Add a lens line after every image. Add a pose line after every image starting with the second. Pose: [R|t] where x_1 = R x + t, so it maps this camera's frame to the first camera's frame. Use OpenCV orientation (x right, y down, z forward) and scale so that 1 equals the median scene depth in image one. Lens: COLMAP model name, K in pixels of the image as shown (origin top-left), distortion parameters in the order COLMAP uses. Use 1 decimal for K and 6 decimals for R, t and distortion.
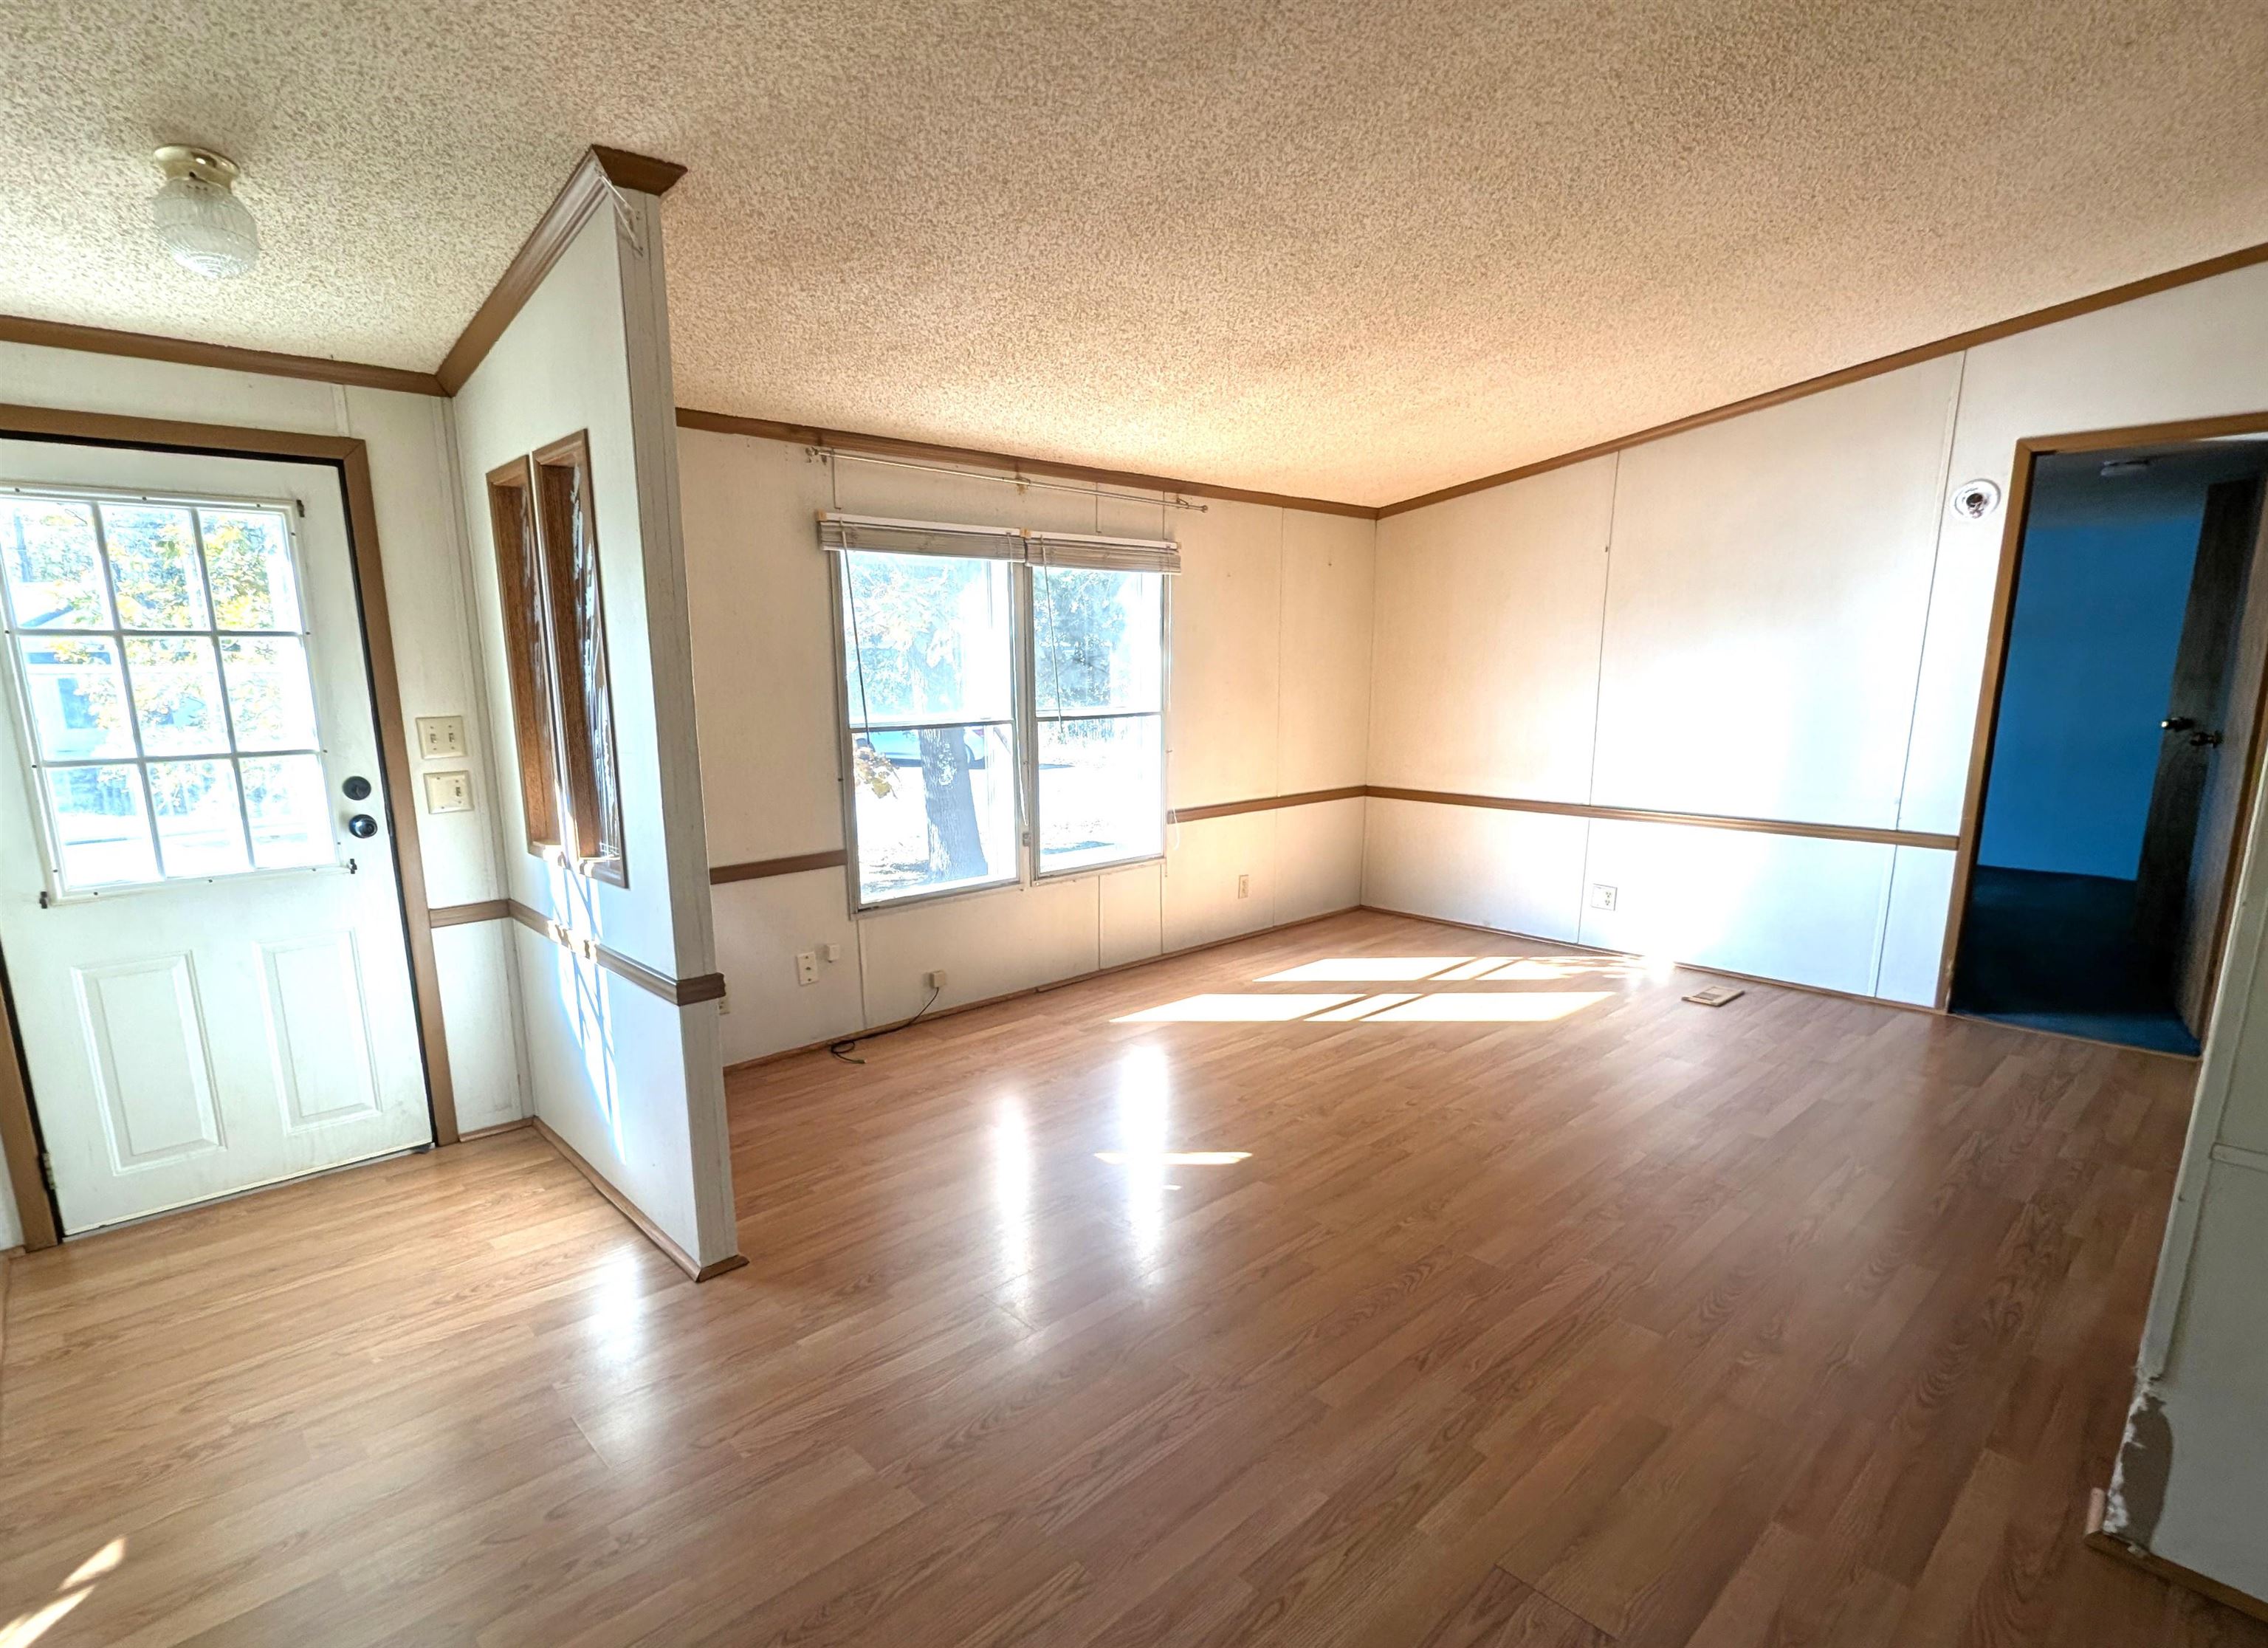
lens RADIAL K [[1134.0, 0, 1077.9], [0, 1134.0, 896.8], [0, 0, 1]] dist [0.004223, 0.000243]
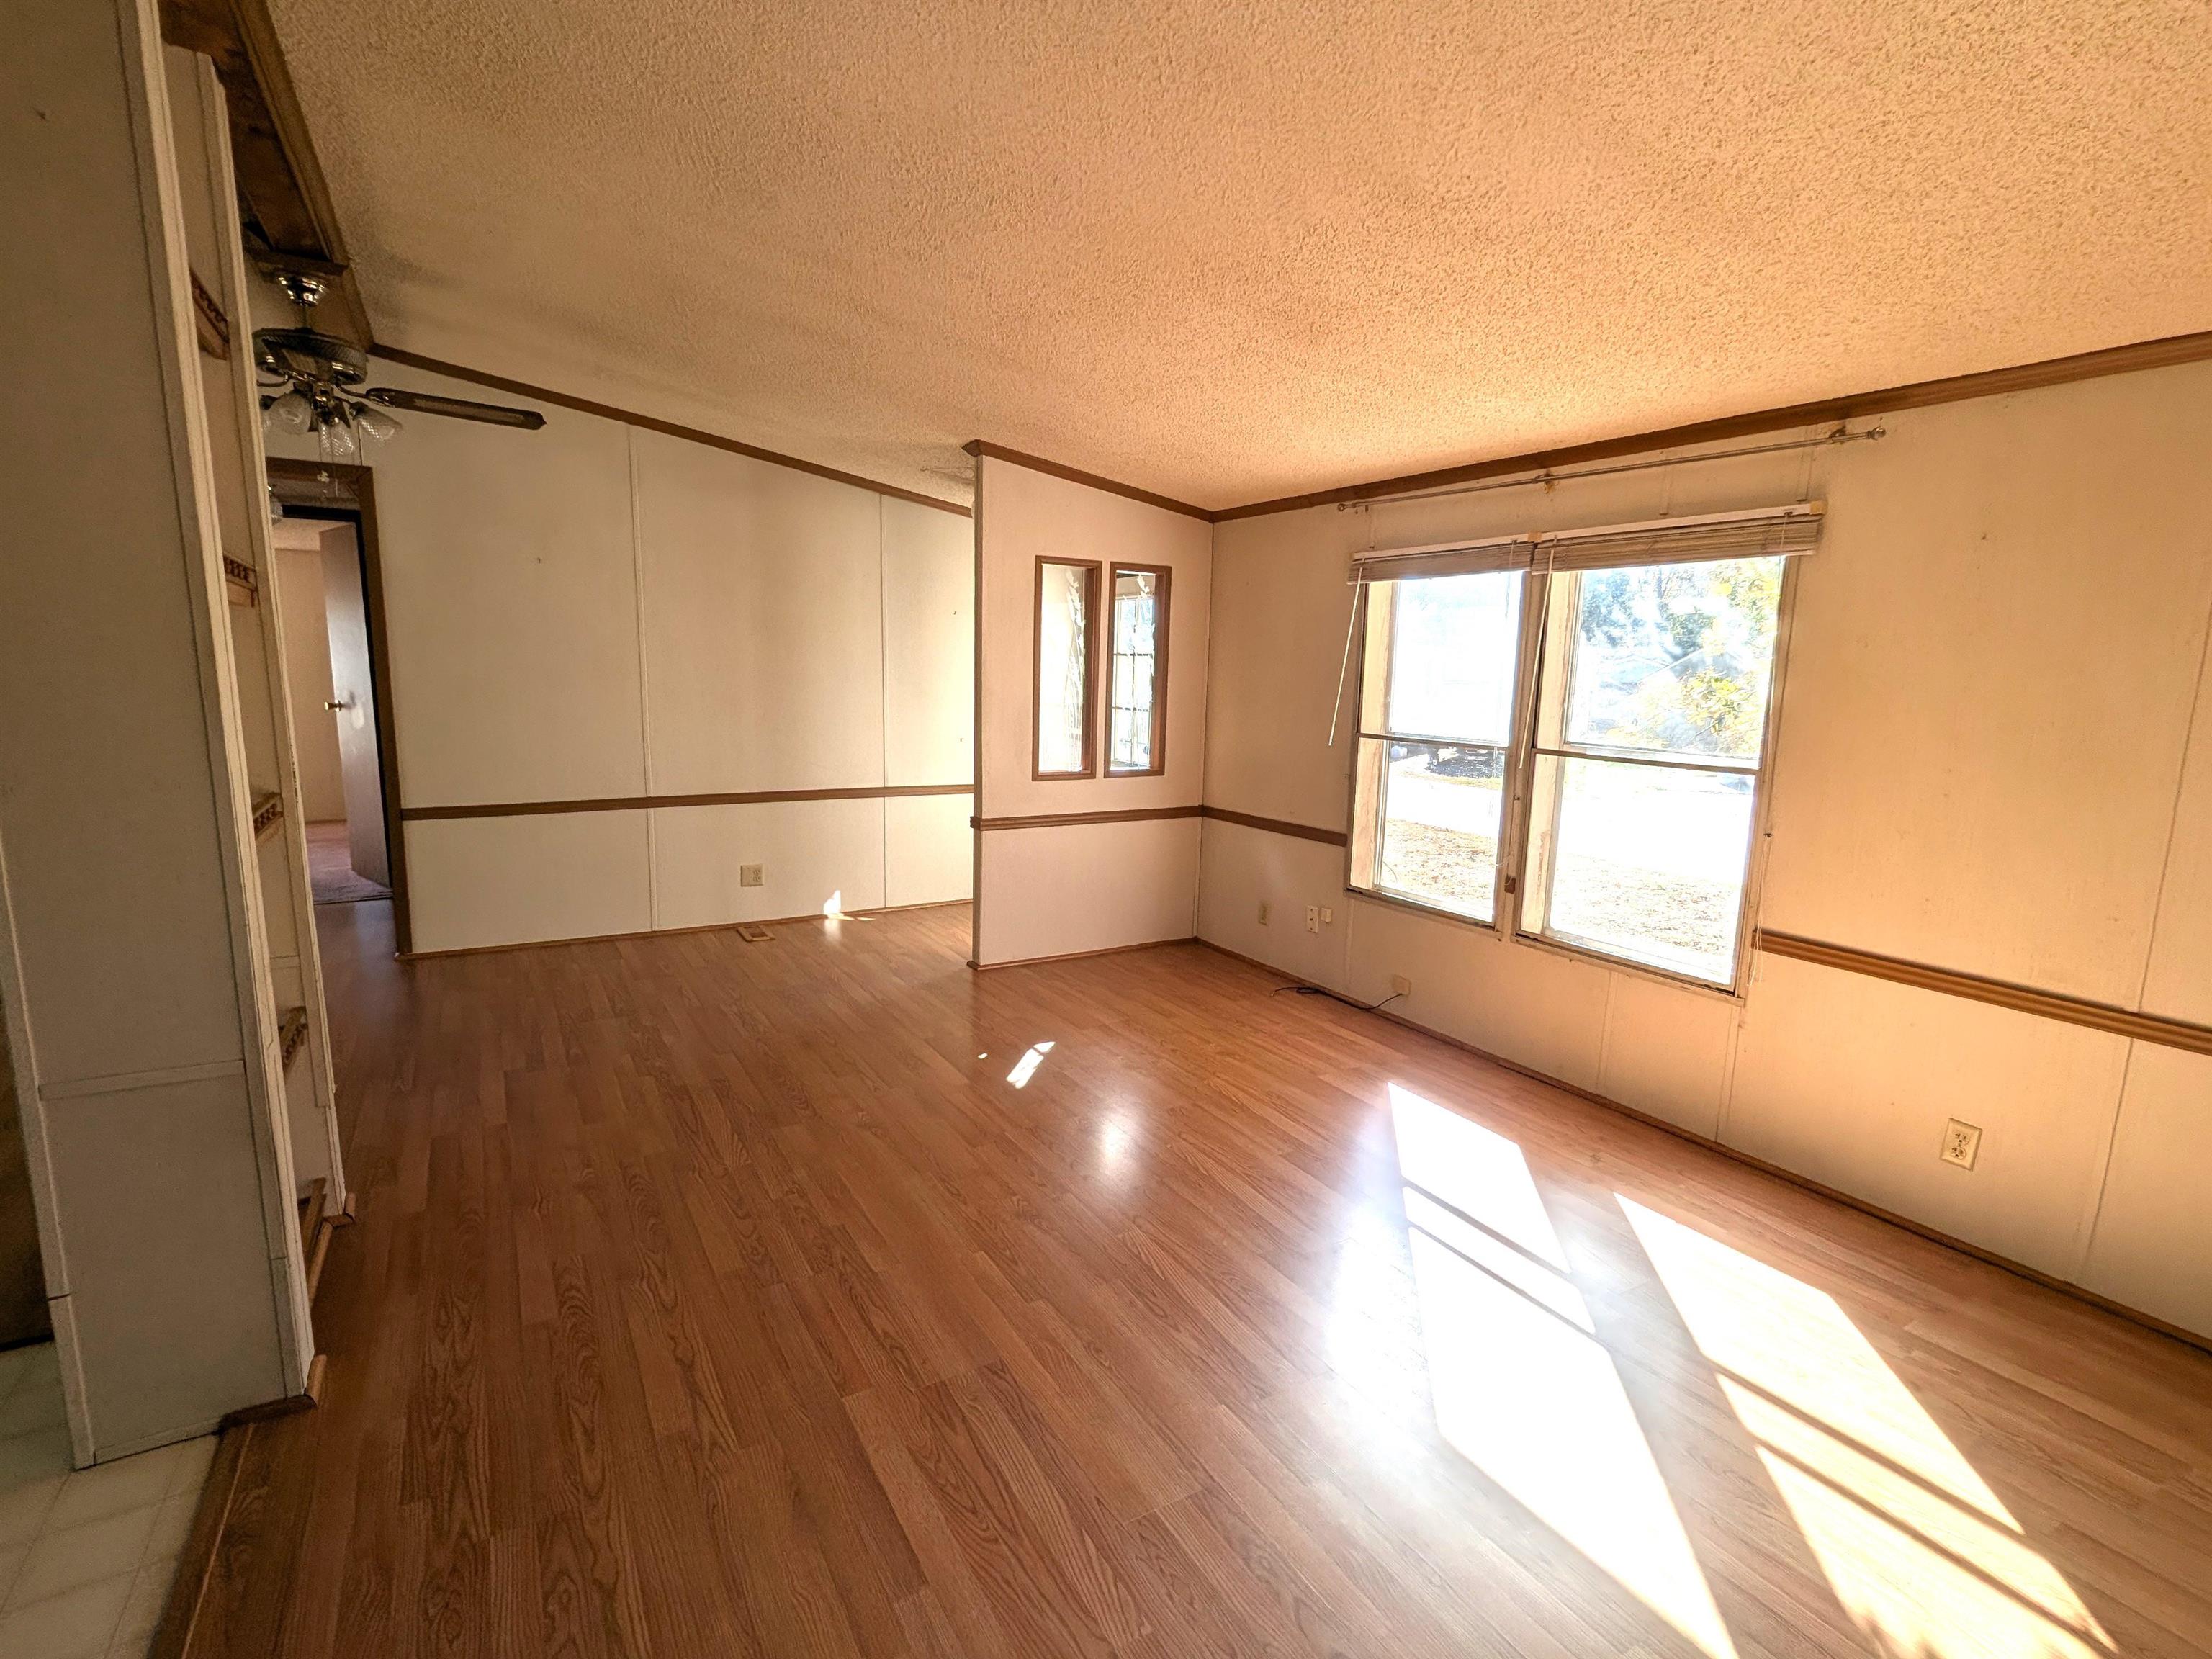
lens RADIAL K [[1047.4, 0, 1104.5], [0, 1047.4, 835.1], [0, 0, 1]] dist [0.000710, 0.000053]
pose [[-0.195376, 0.160467, -0.967511, 0.808351], [-0.225124, 0.952843, 0.203495, -0.185644], [0.954540, 0.257568, -0.150038, 0.836986]]
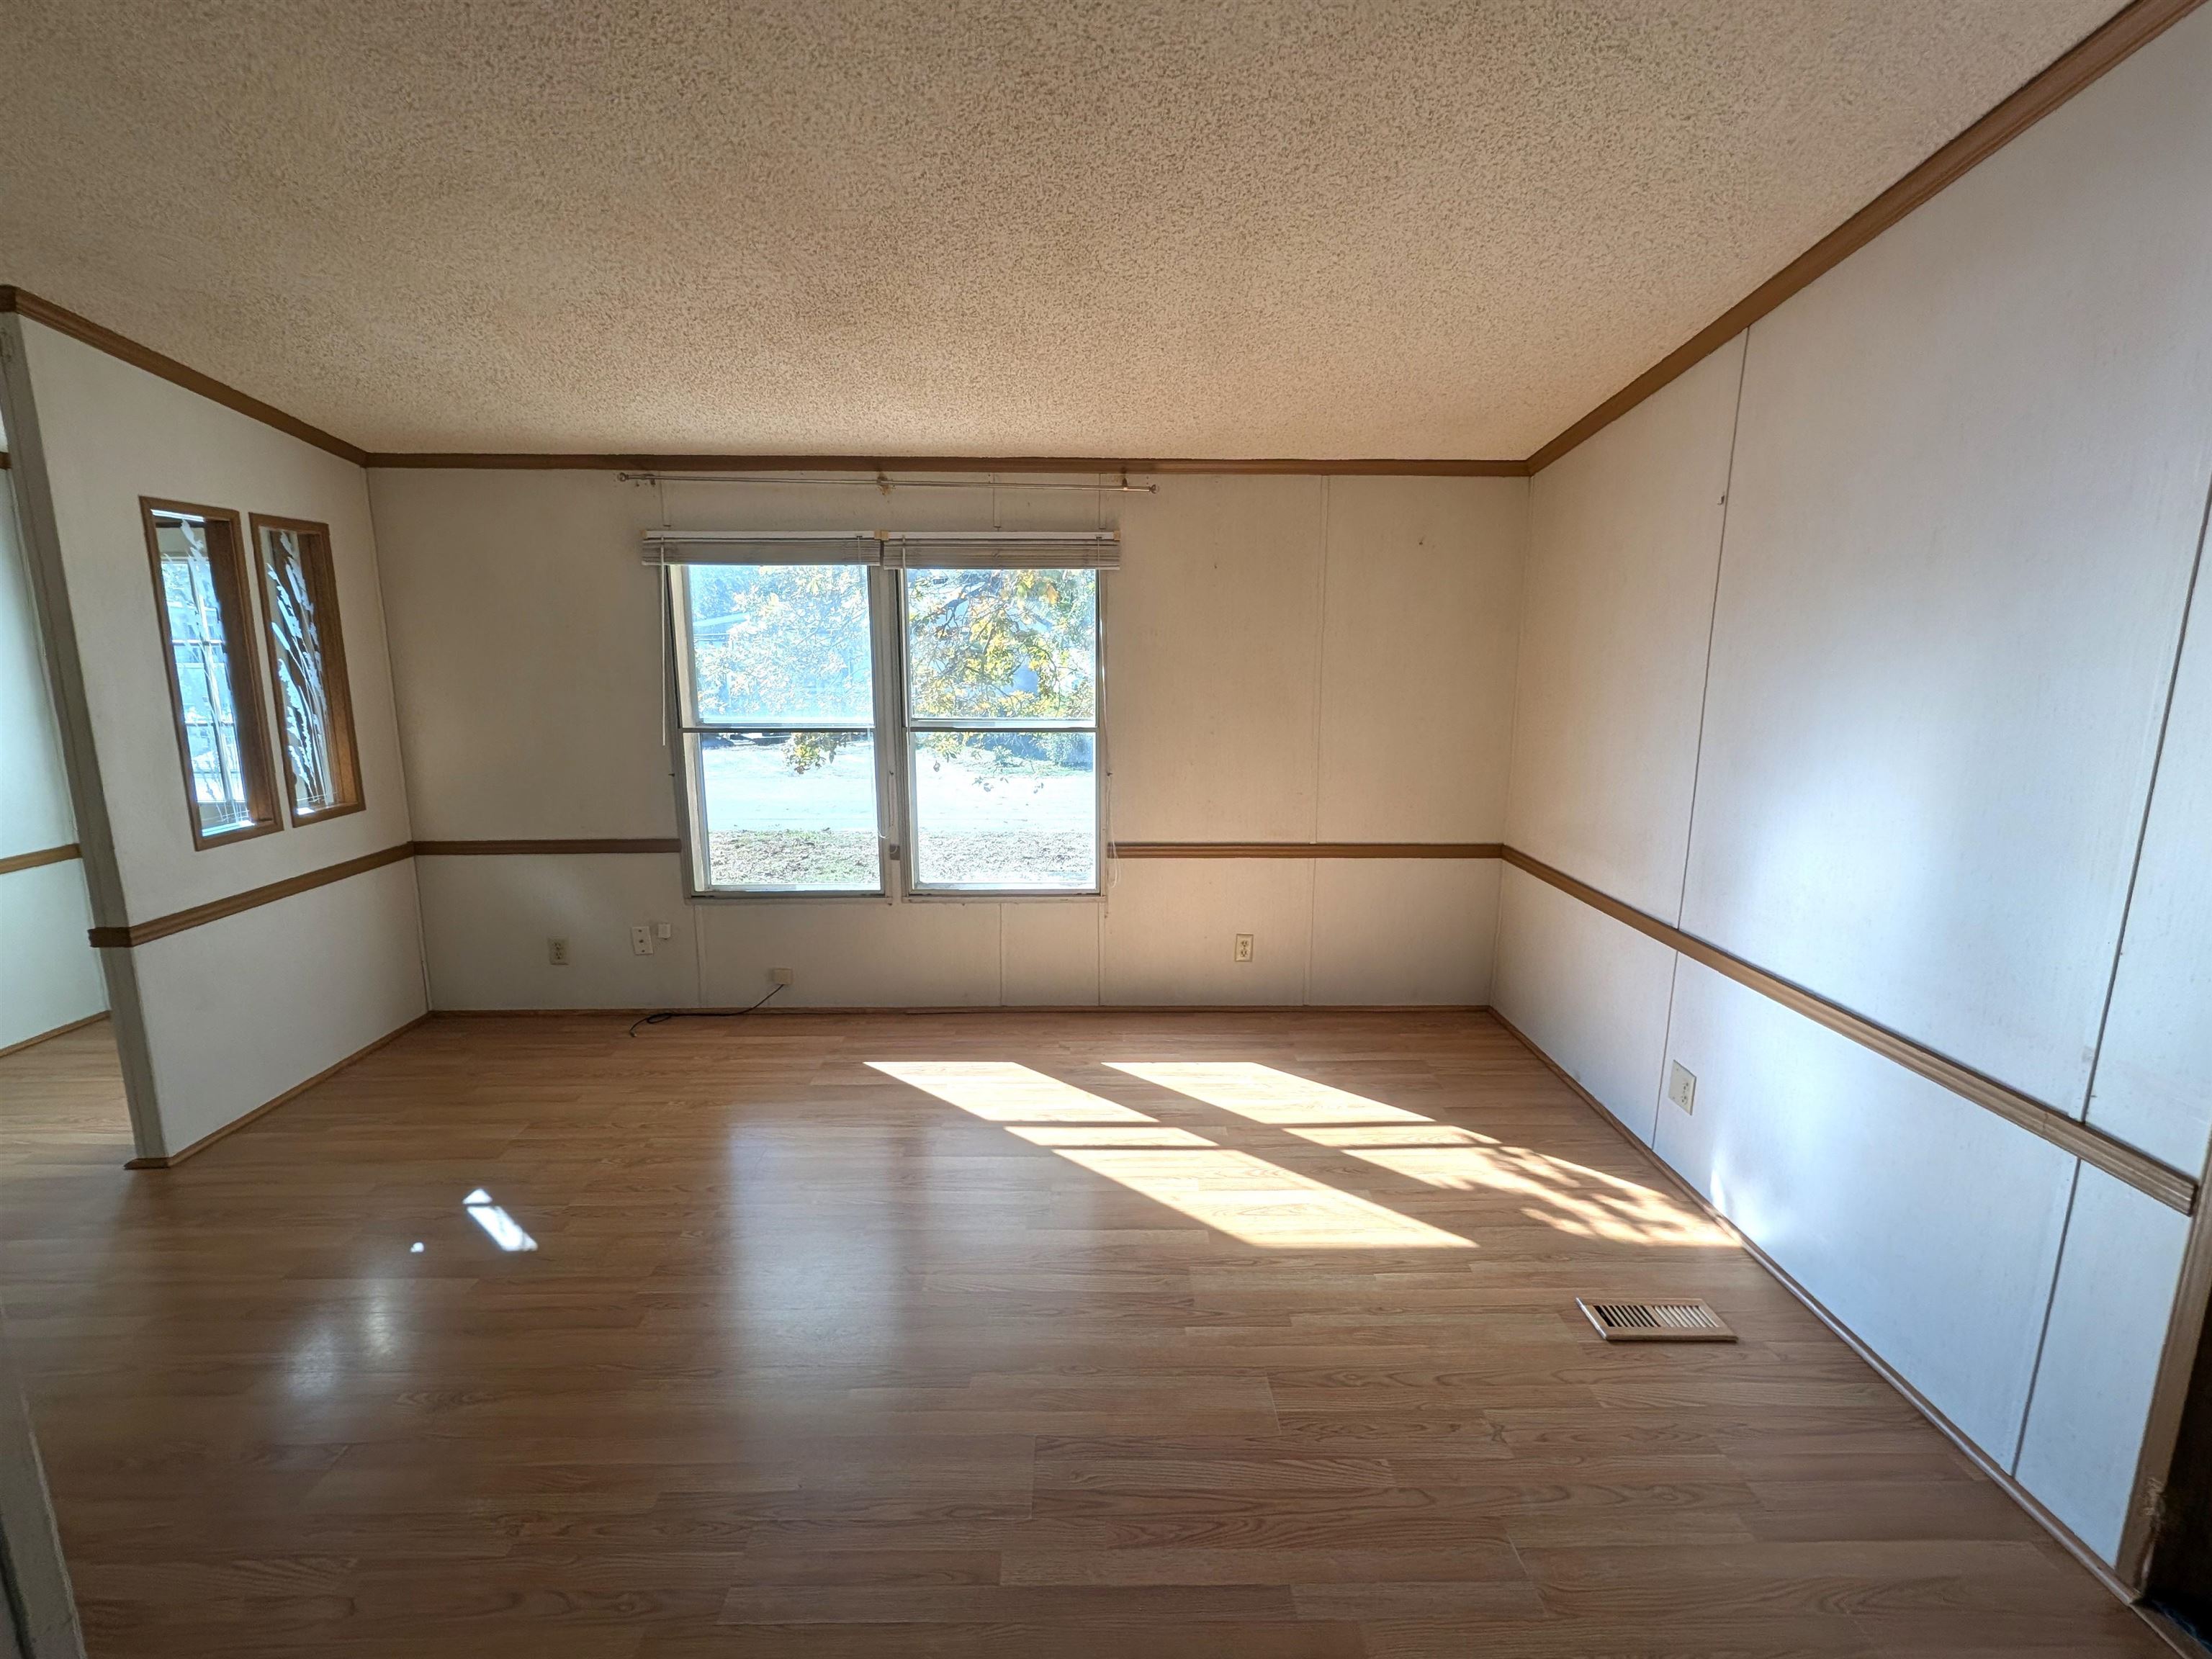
lens RADIAL K [[1047.4, 0, 1104.5], [0, 1047.4, 835.1], [0, 0, 1]] dist [0.000710, 0.000053]
pose [[0.754869, 0.131140, -0.642631, 0.671487], [-0.143043, 0.989138, 0.033825, -0.123817], [0.640087, 0.066390, 0.765429, 0.448962]]
